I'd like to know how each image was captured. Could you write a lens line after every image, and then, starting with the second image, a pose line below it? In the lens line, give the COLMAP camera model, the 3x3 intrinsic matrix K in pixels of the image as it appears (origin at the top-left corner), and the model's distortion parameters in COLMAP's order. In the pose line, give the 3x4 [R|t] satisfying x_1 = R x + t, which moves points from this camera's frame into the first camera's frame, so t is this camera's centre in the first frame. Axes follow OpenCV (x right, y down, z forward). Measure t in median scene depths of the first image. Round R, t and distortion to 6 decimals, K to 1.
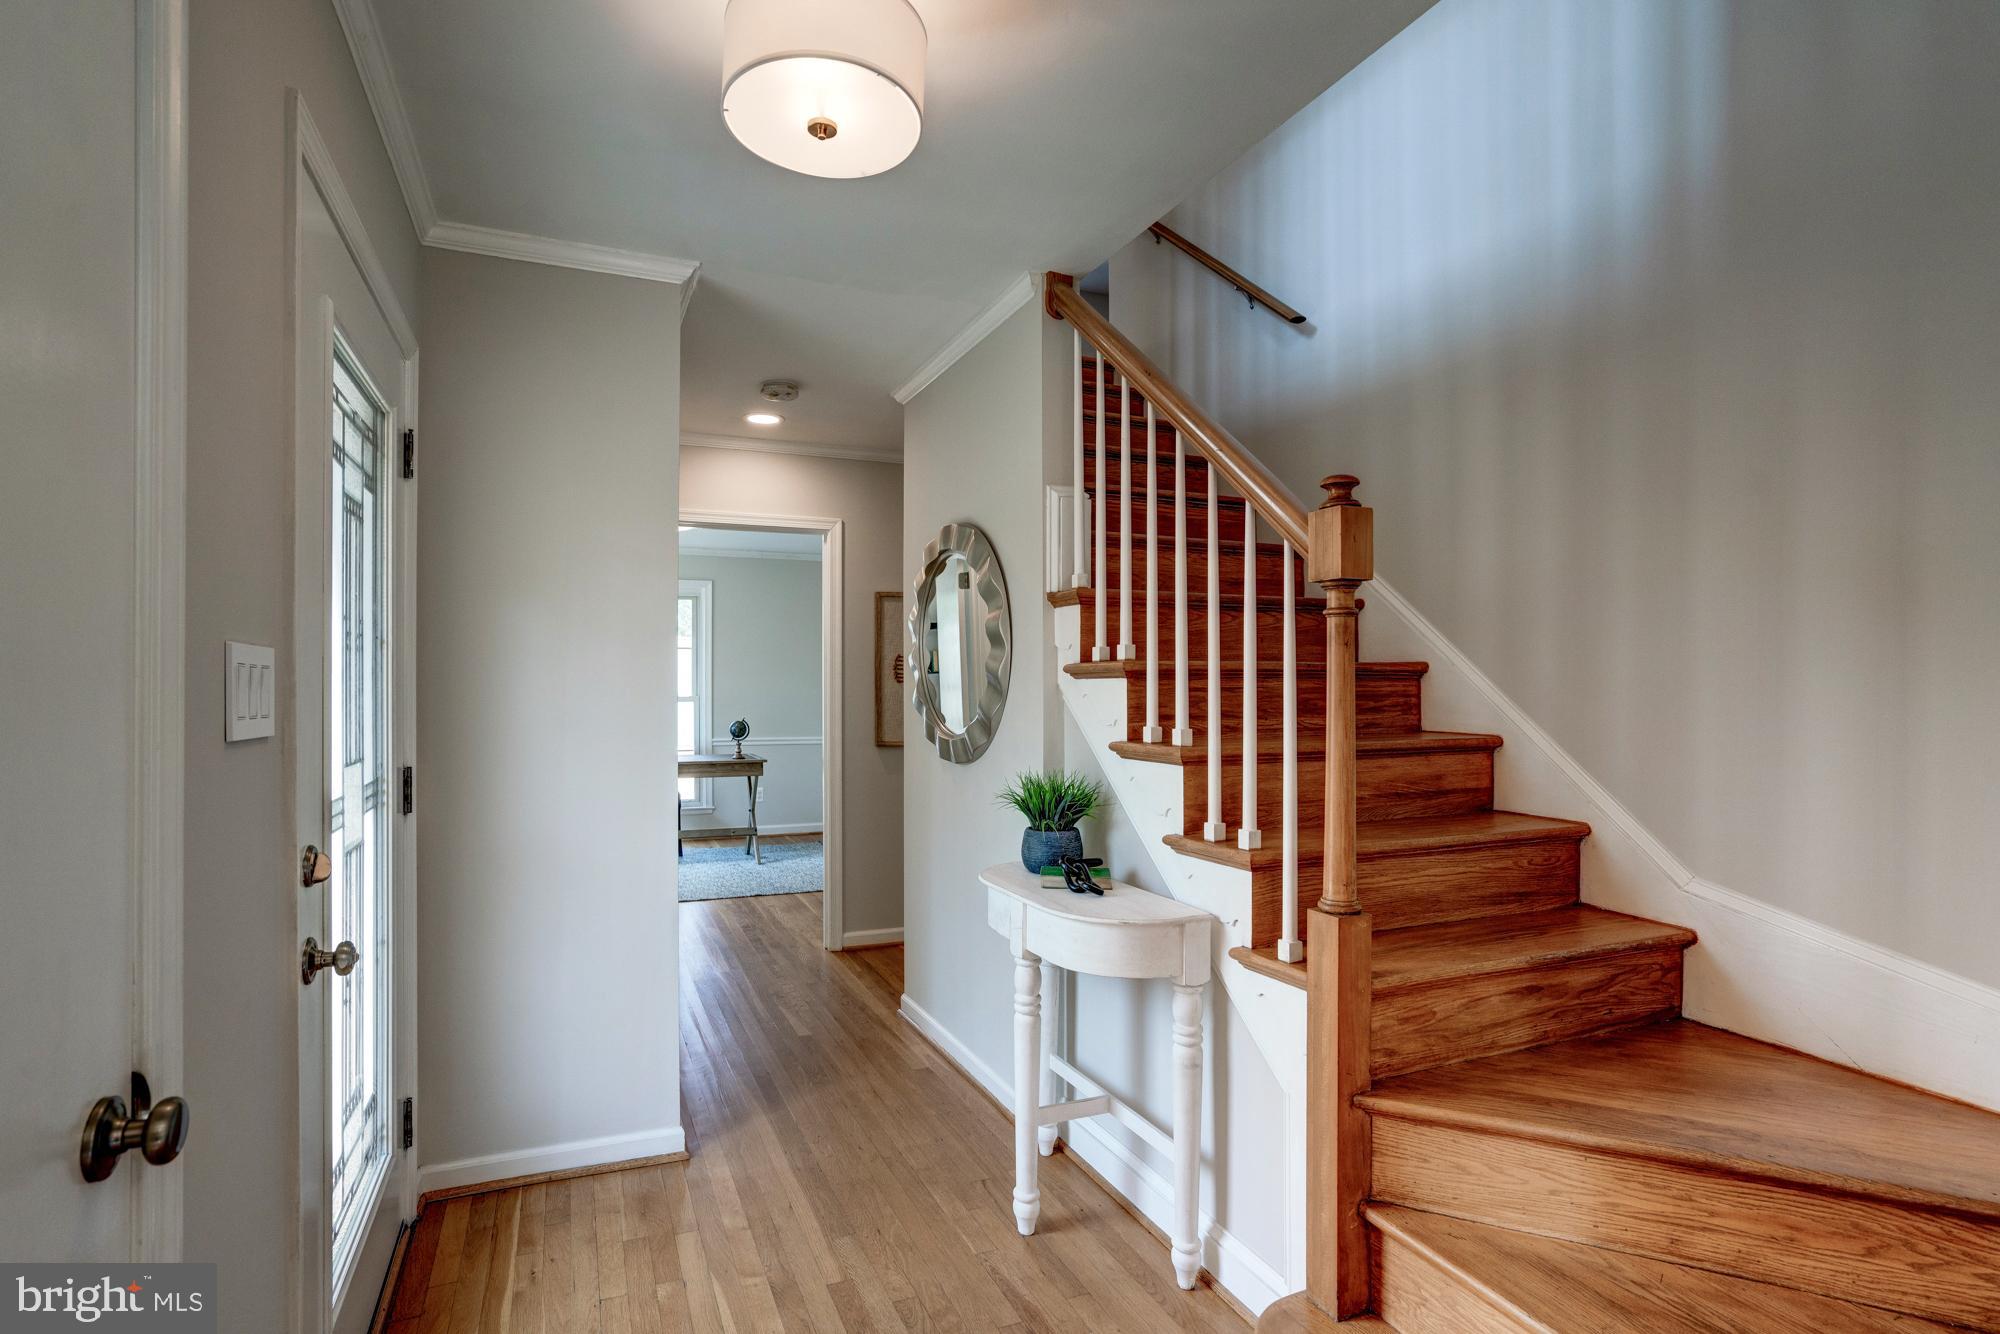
lens RADIAL K [[908.3, 0, 985.1], [0, 908.3, 686.8], [0, 0, 1]] dist [-0.048032, 0.028636]
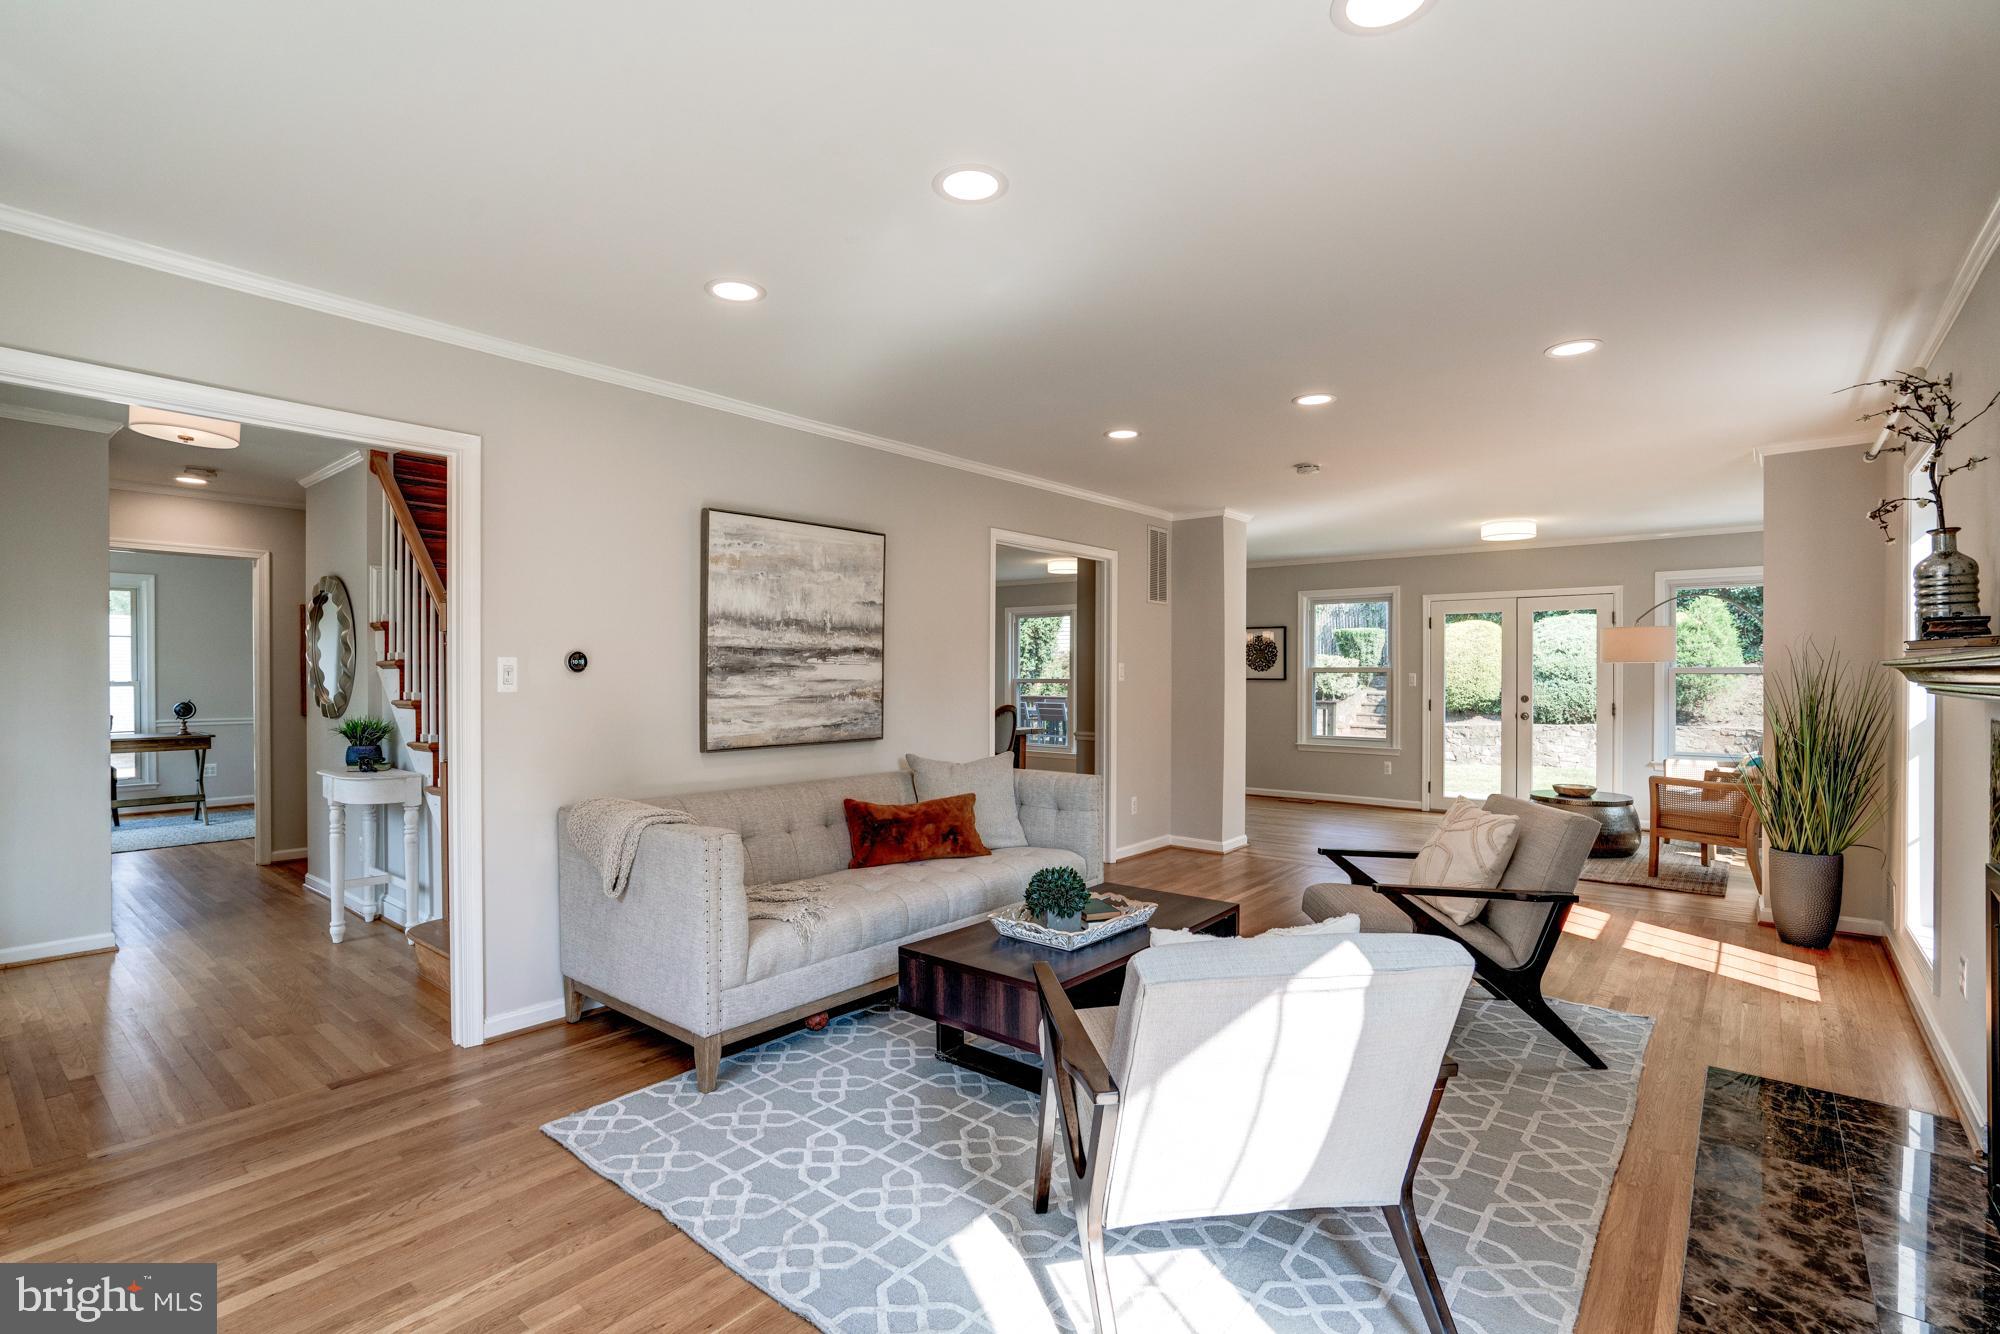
lens RADIAL K [[908.3, 0, 985.1], [0, 908.3, 686.8], [0, 0, 1]] dist [-0.048032, 0.028636]
pose [[0.902306, -0.000164, 0.431096, 0.188968], [-0.005054, 0.999927, 0.010960, 0.000896], [-0.431066, -0.012068, 0.902240, -0.546659]]
